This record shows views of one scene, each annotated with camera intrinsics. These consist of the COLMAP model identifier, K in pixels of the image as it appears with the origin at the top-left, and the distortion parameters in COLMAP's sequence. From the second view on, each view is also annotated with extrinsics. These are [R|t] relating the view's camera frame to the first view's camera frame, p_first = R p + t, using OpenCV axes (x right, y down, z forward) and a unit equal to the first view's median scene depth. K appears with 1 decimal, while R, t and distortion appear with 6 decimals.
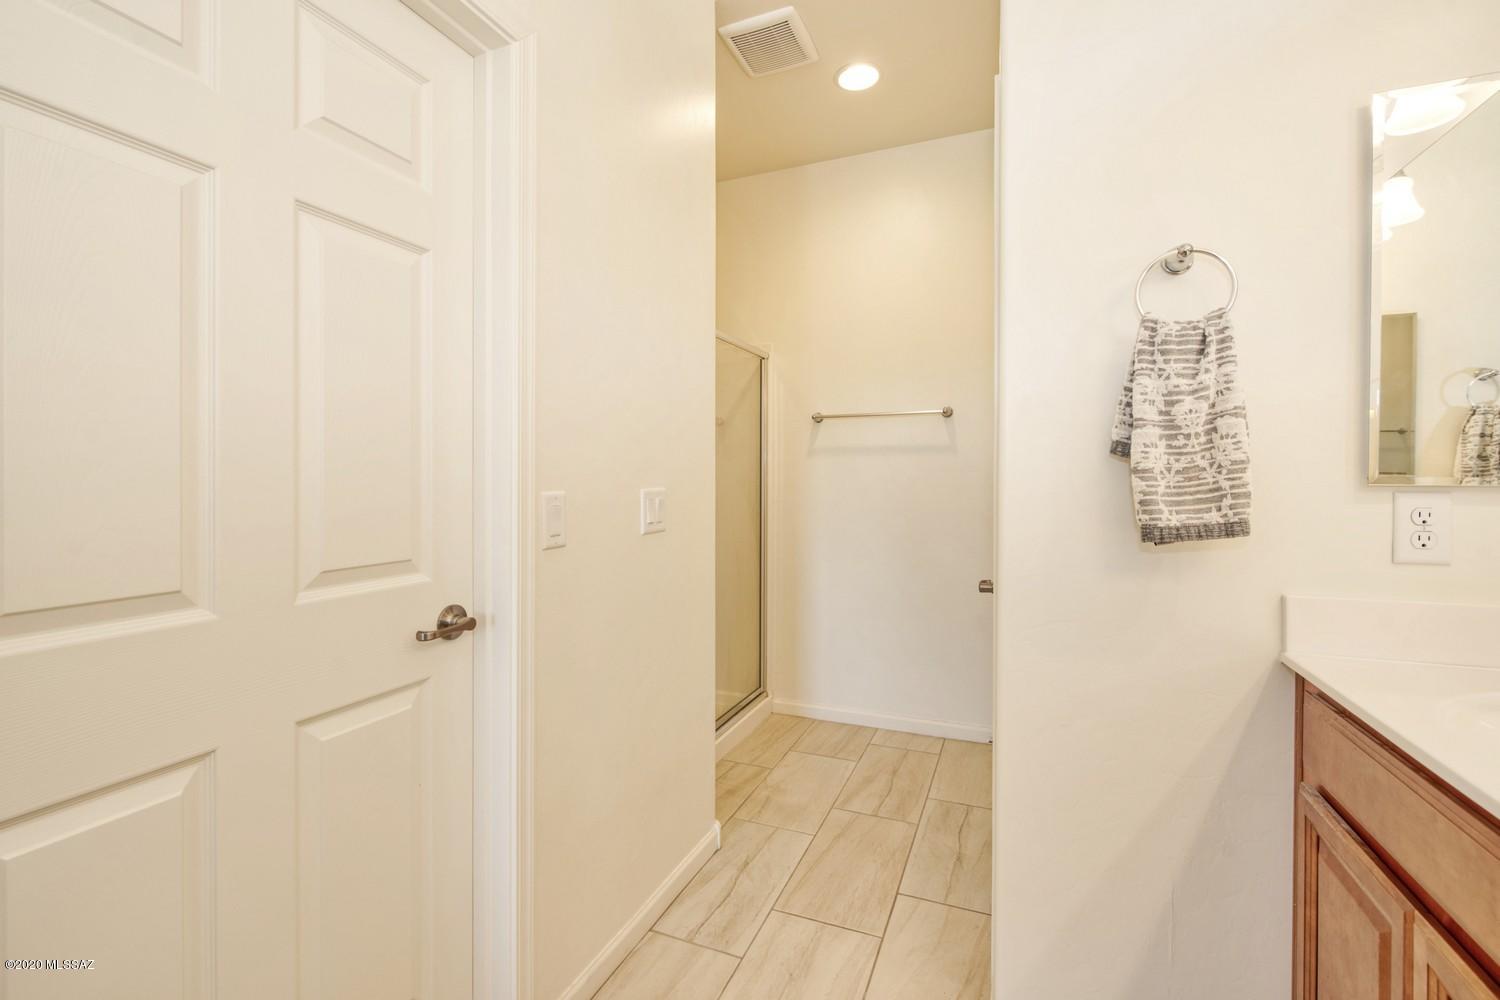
lens RADIAL K [[655.8, 0, 745.4], [0, 655.8, 484.3], [0, 0, 1]] dist [0.000770, 0.000170]
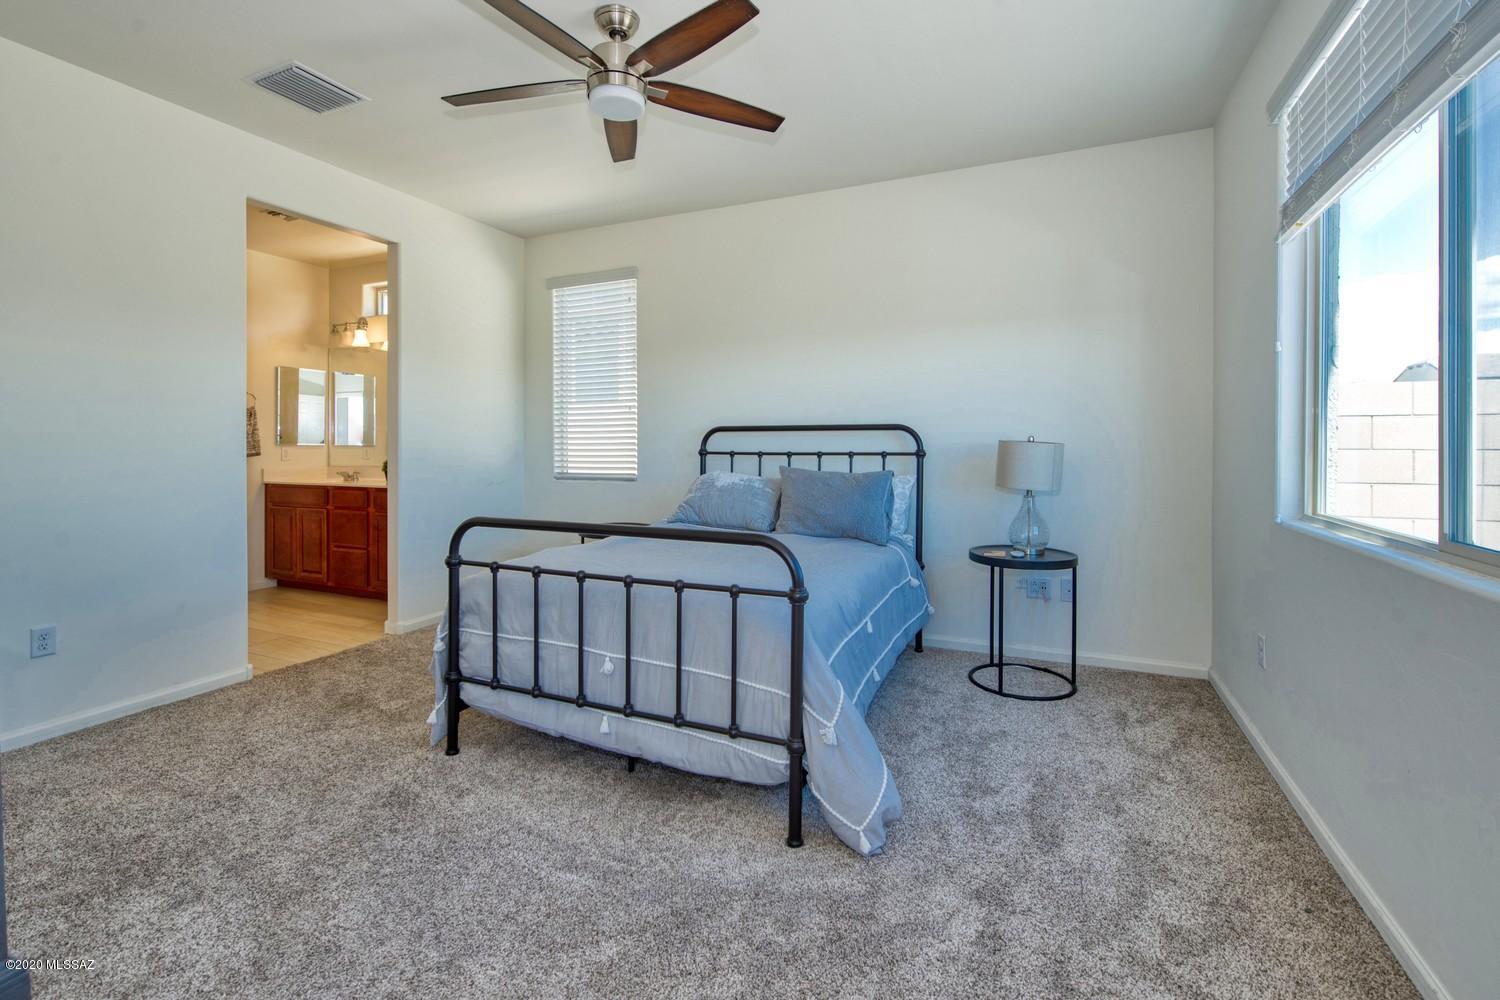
lens RADIAL K [[667.8, 0, 749.7], [0, 667.8, 455.1], [0, 0, 1]] dist [0.000471, -0.000048]
pose [[0.007835, -0.005299, 0.999955, -3.846825], [0.001664, 0.999985, 0.005286, 0.053142], [-0.999968, 0.001622, 0.007844, -2.458426]]
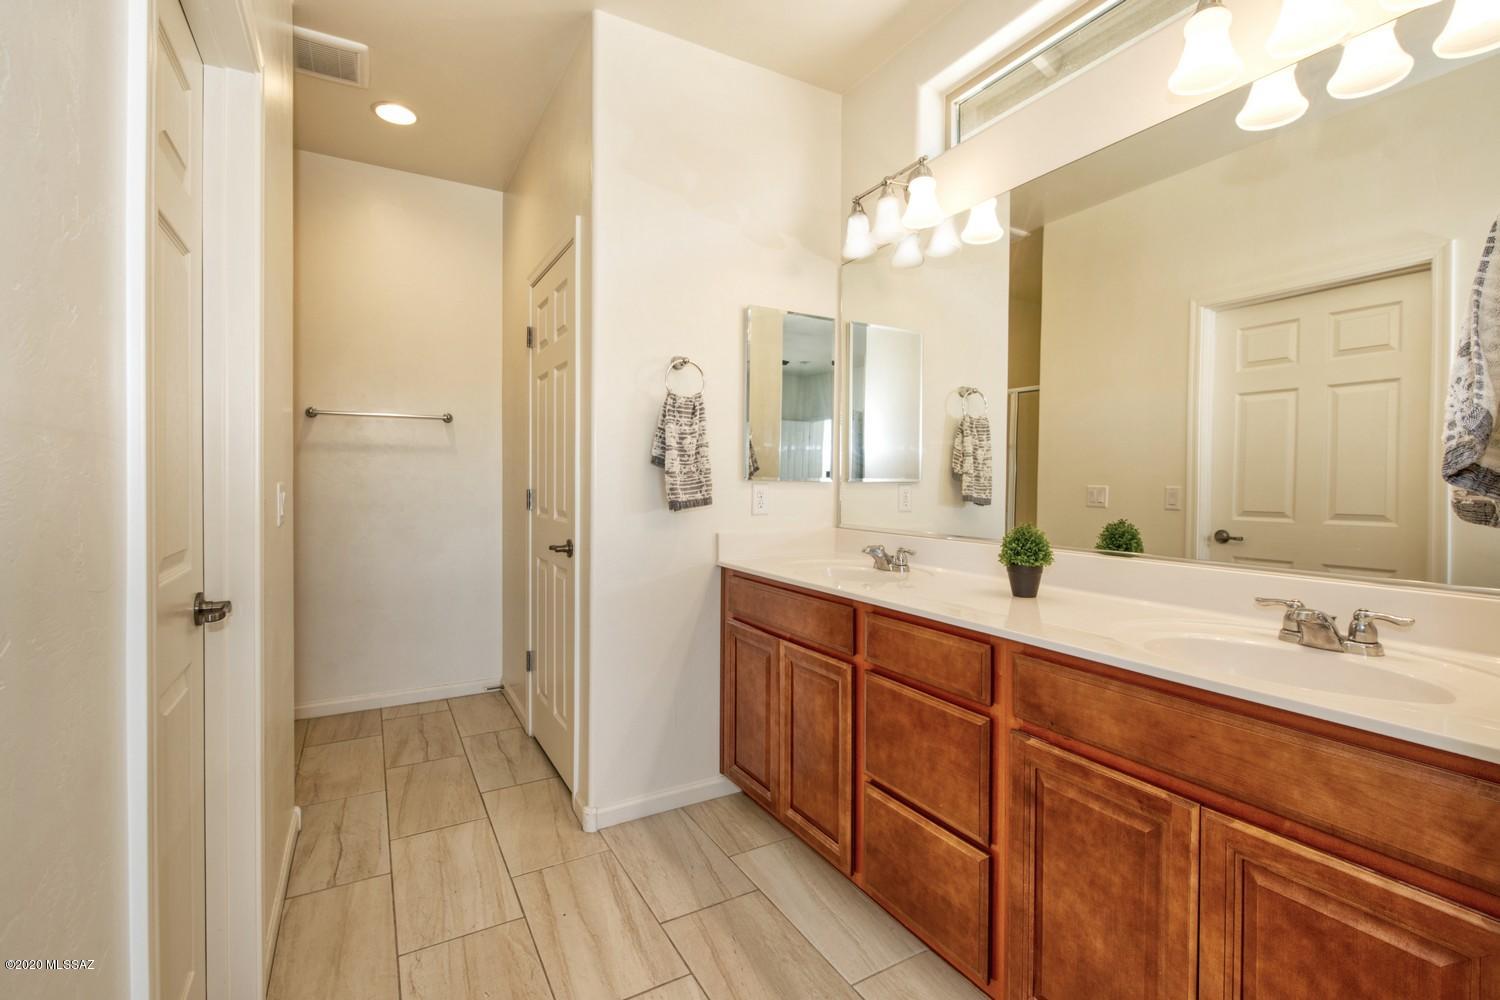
lens RADIAL K [[695.8, 0, 750.0], [0, 695.8, 500.0], [0, 0, 1]] dist [-0.000349, -0.000161]
pose [[0.595259, -0.021406, 0.803249, -0.896482], [-0.000283, 0.999639, 0.026849, 0.004526], [-0.803534, -0.016209, 0.595038, -0.401061]]
